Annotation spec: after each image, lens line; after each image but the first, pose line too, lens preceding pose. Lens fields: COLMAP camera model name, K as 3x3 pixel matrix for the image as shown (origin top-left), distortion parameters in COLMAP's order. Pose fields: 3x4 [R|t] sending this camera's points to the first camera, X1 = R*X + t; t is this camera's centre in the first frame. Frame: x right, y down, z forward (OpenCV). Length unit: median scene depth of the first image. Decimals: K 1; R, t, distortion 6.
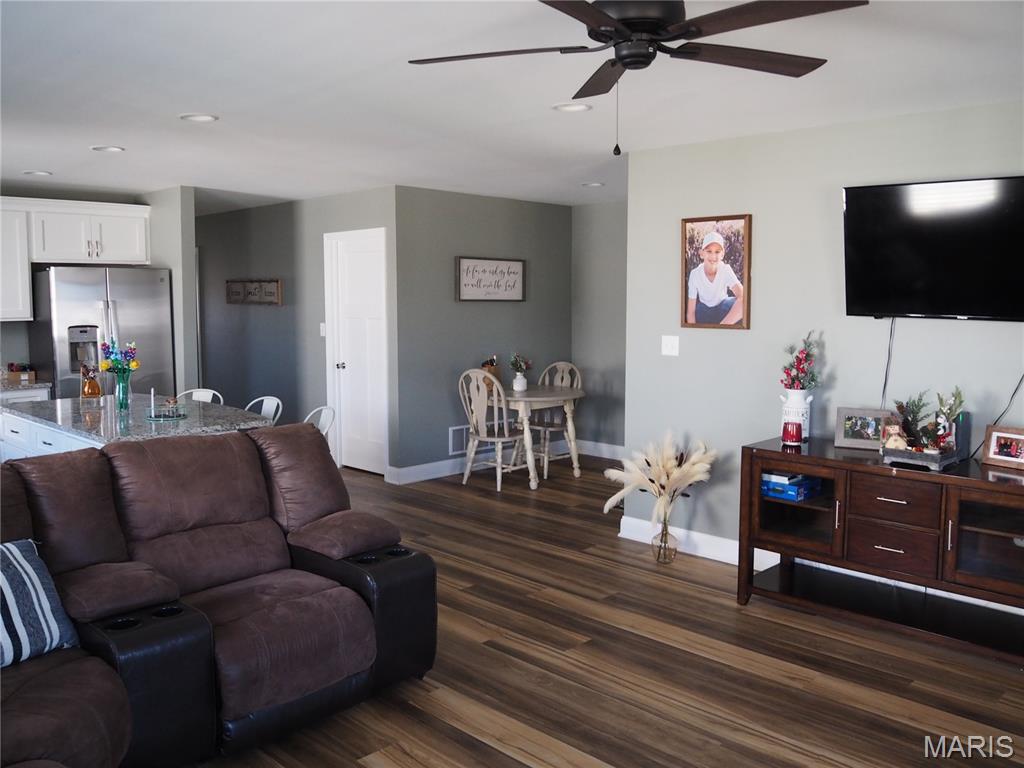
lens RADIAL K [[837.8, 0, 509.3], [0, 837.8, 438.8], [0, 0, 1]] dist [-0.067168, -0.005575]
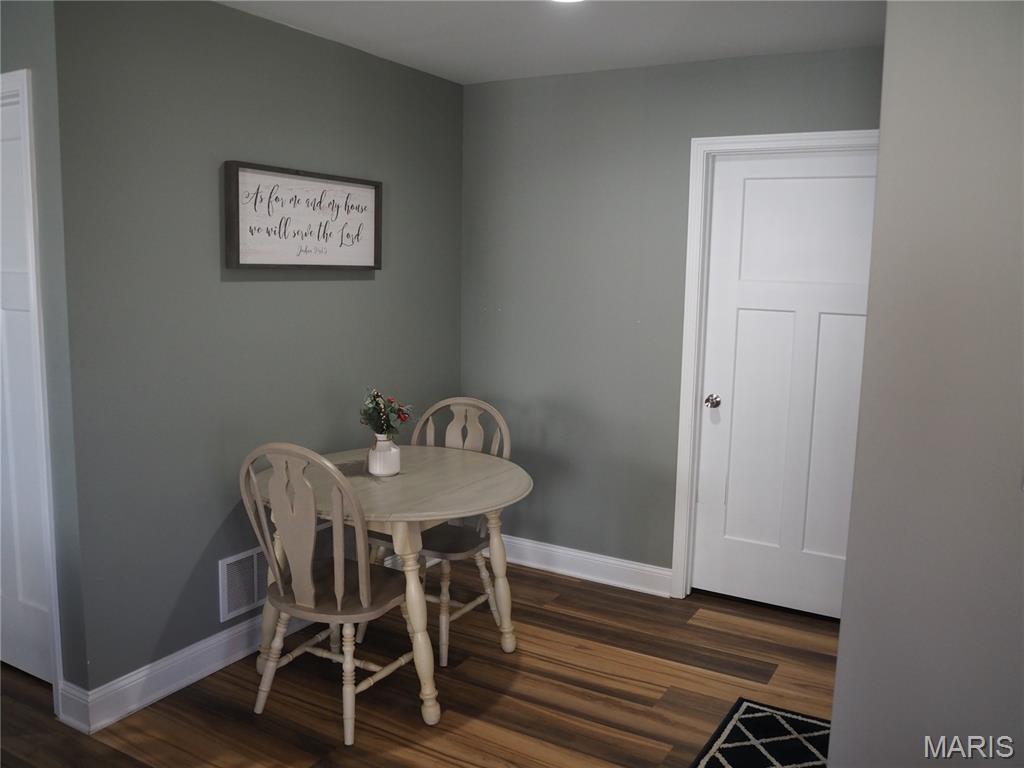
lens RADIAL K [[859.1, 0, 517.8], [0, 859.1, 380.6], [0, 0, 1]] dist [-0.060983, 0.000899]
pose [[0.967617, -0.017532, 0.251814, -0.031349], [0.024531, 0.999394, -0.024682, -0.092546], [-0.251228, 0.030060, 0.967461, 0.542016]]
